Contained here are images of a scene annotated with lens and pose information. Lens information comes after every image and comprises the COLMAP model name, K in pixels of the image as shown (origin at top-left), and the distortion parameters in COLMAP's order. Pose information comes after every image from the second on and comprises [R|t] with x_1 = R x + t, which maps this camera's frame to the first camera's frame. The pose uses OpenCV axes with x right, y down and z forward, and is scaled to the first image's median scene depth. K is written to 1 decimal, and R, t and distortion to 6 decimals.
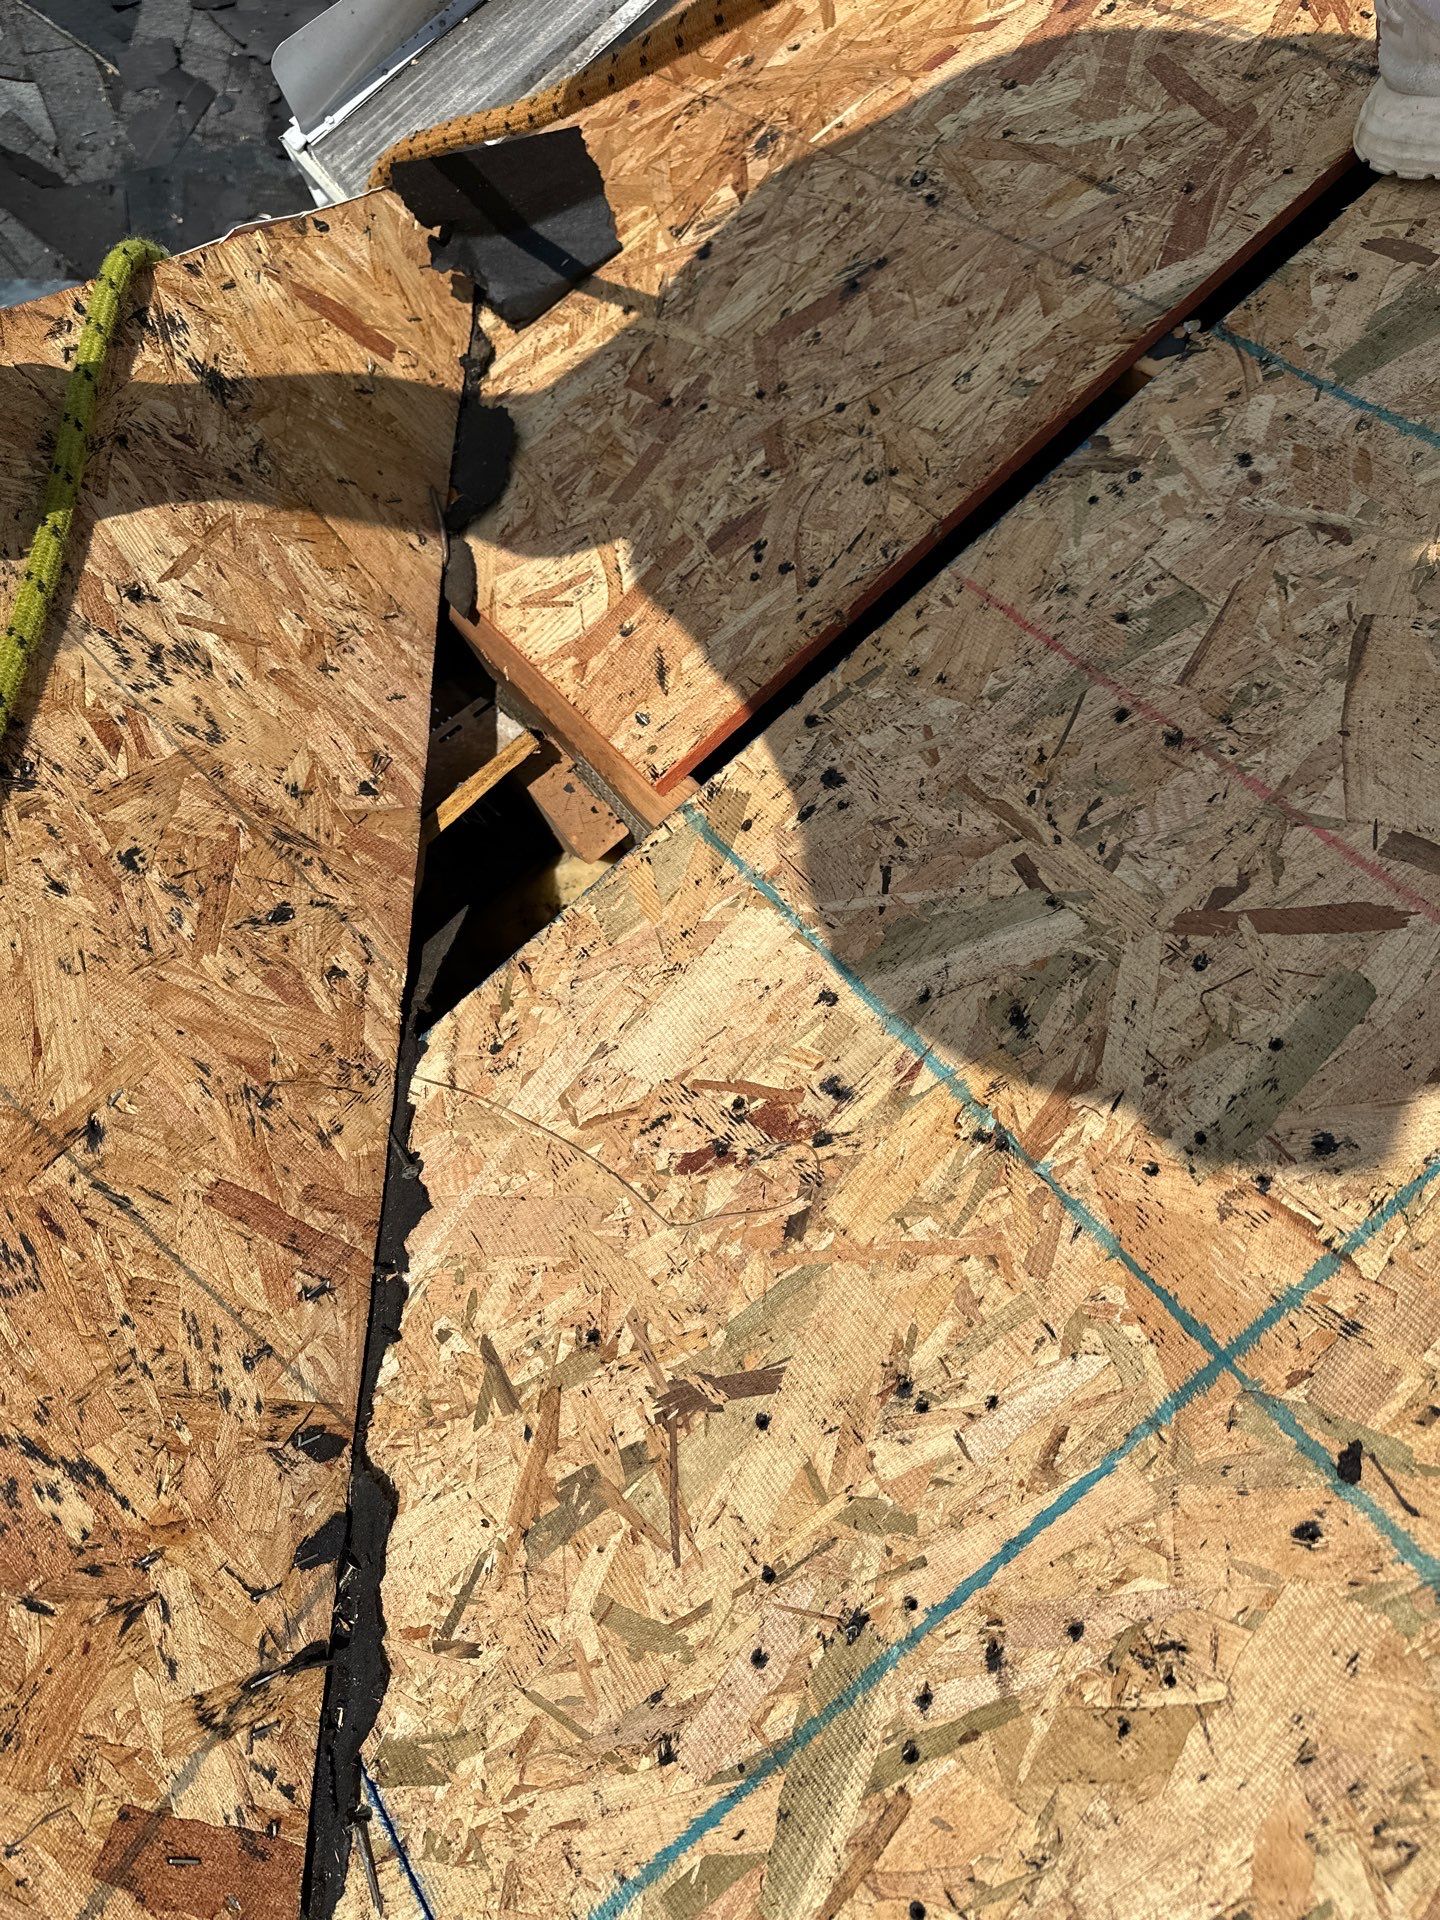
lens RADIAL K [[1369.9, 0, 693.4], [0, 1369.9, 958.4], [0, 0, 1]] dist [0.117589, -0.223777]
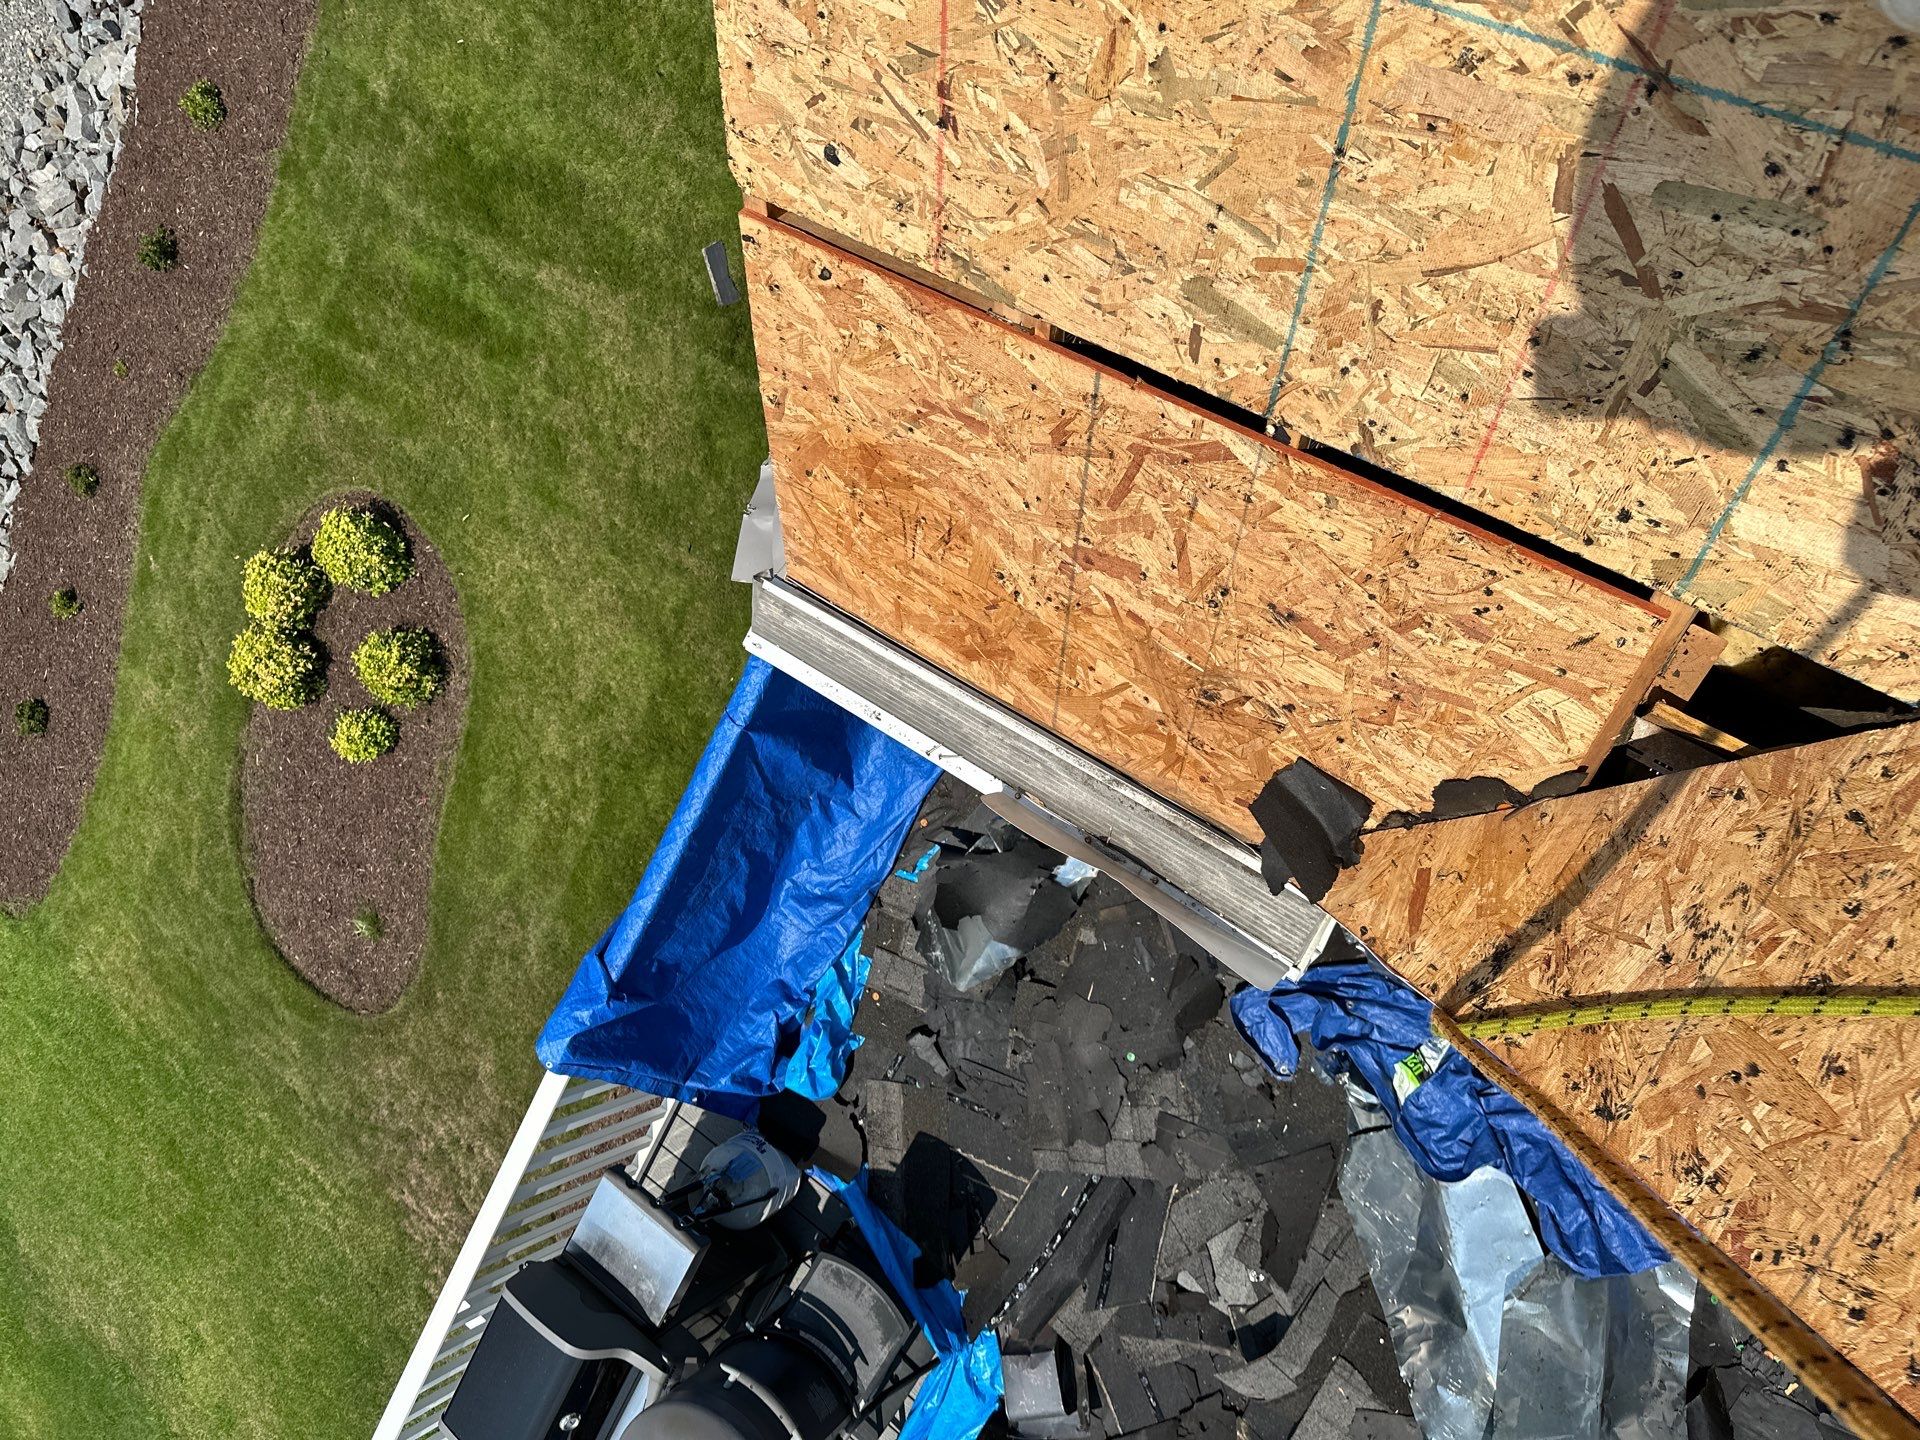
lens RADIAL K [[1313.8, 0, 961.2], [0, 1313.8, 705.0], [0, 0, 1]] dist [-0.000156, -0.010872]
pose [[-0.346862, -0.936005, 0.059838, 0.070774], [0.795823, -0.327476, -0.509338, -0.039027], [0.496339, -0.129050, 0.858484, -0.691488]]
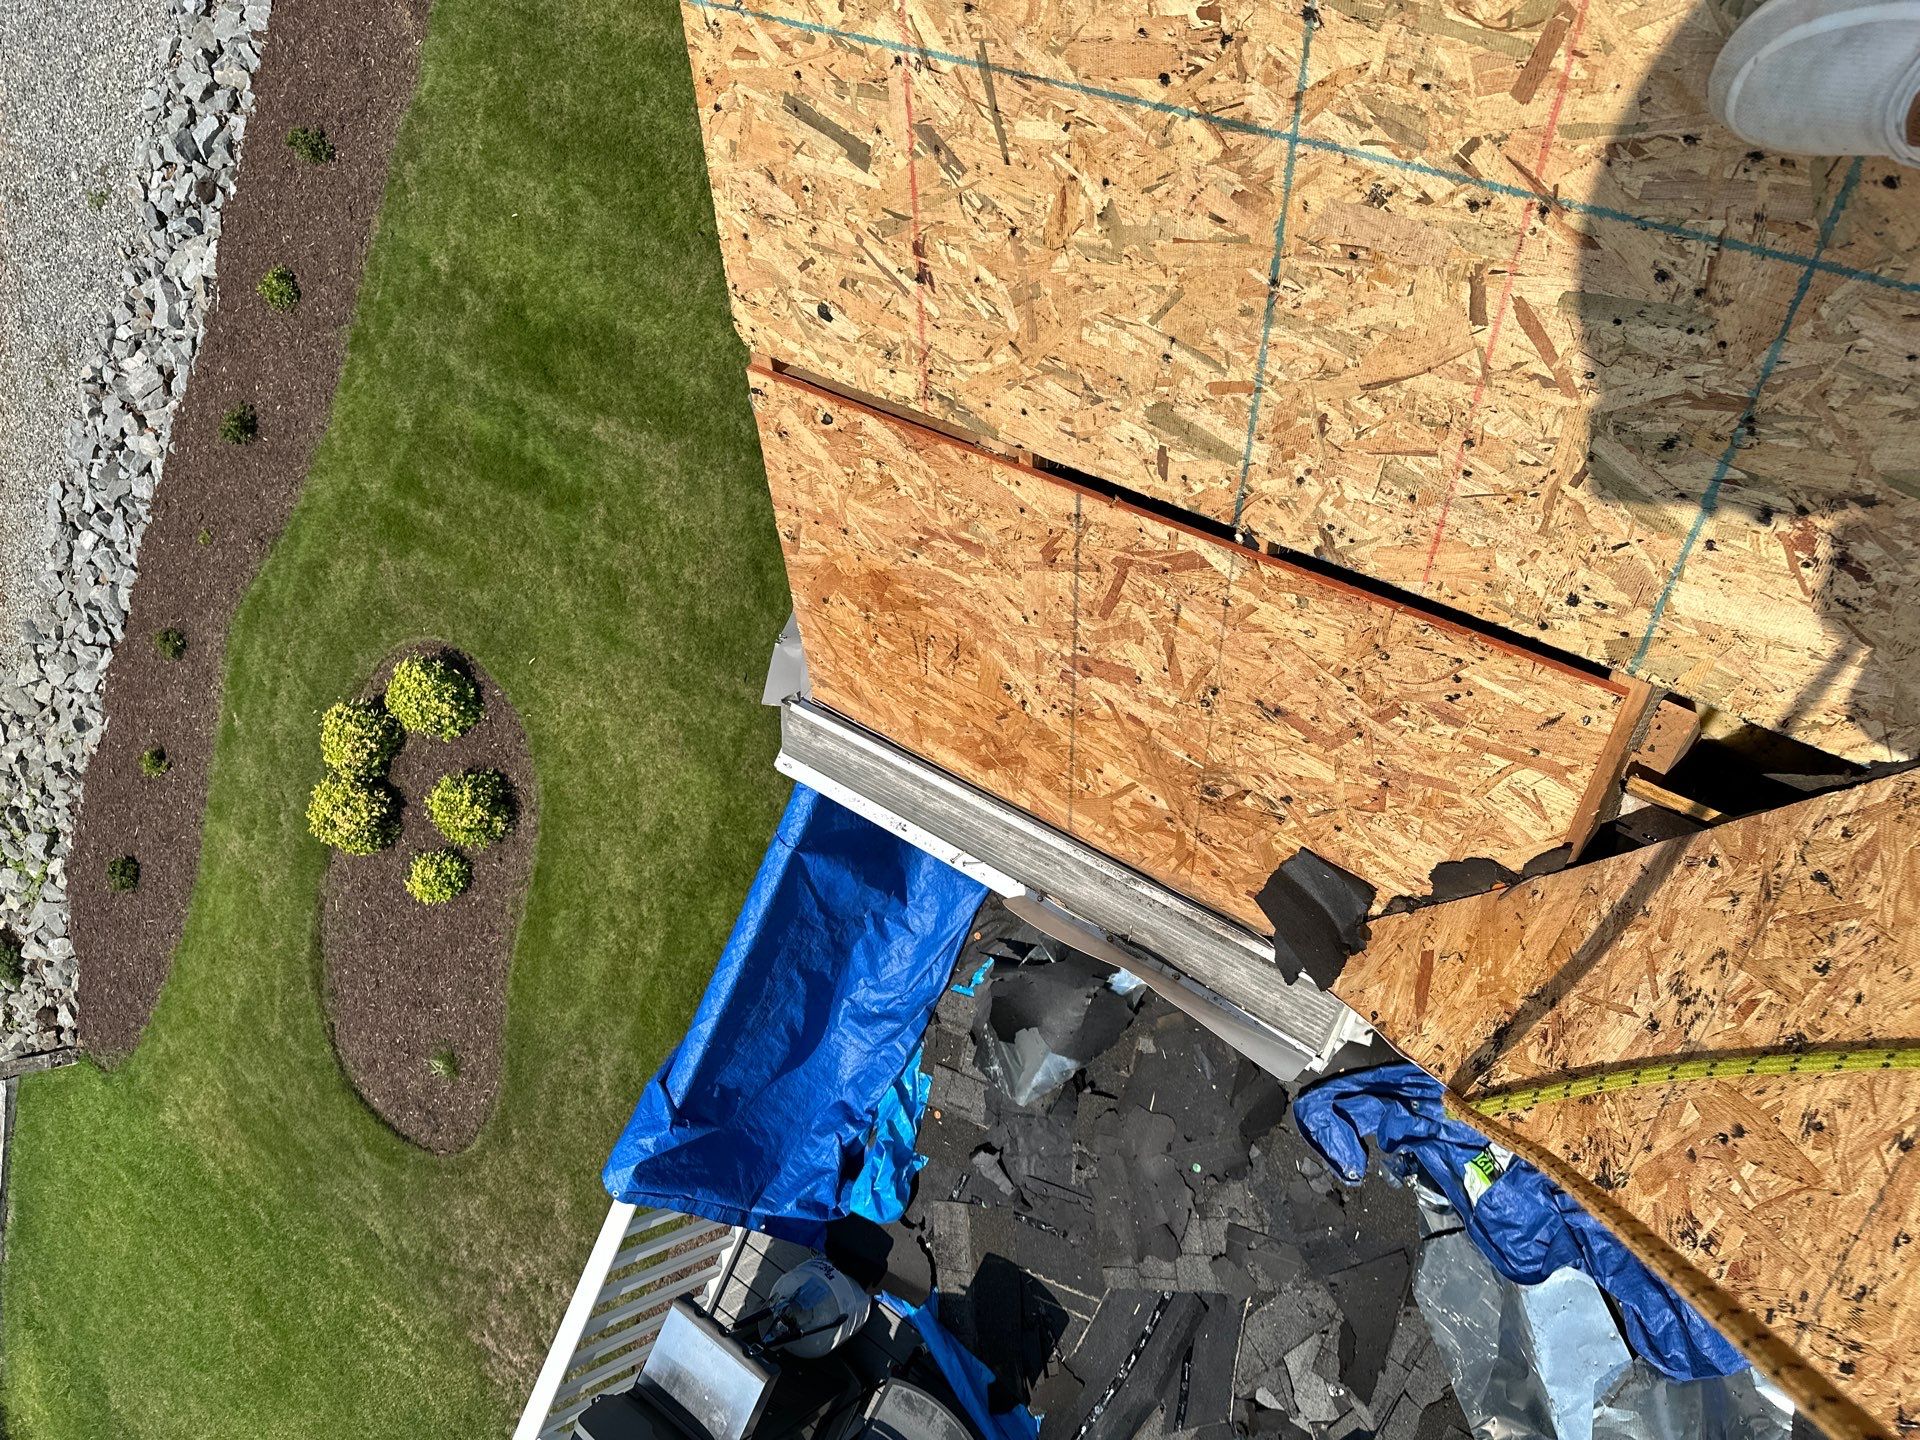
lens RADIAL K [[1304.6, 0, 955.3], [0, 1304.6, 725.8], [0, 0, 1]] dist [0.008789, -0.019657]
pose [[-0.386395, -0.910660, 0.146275, 0.020305], [0.752407, -0.402946, -0.521075, 0.068144], [0.533463, -0.091283, 0.840883, -0.728097]]
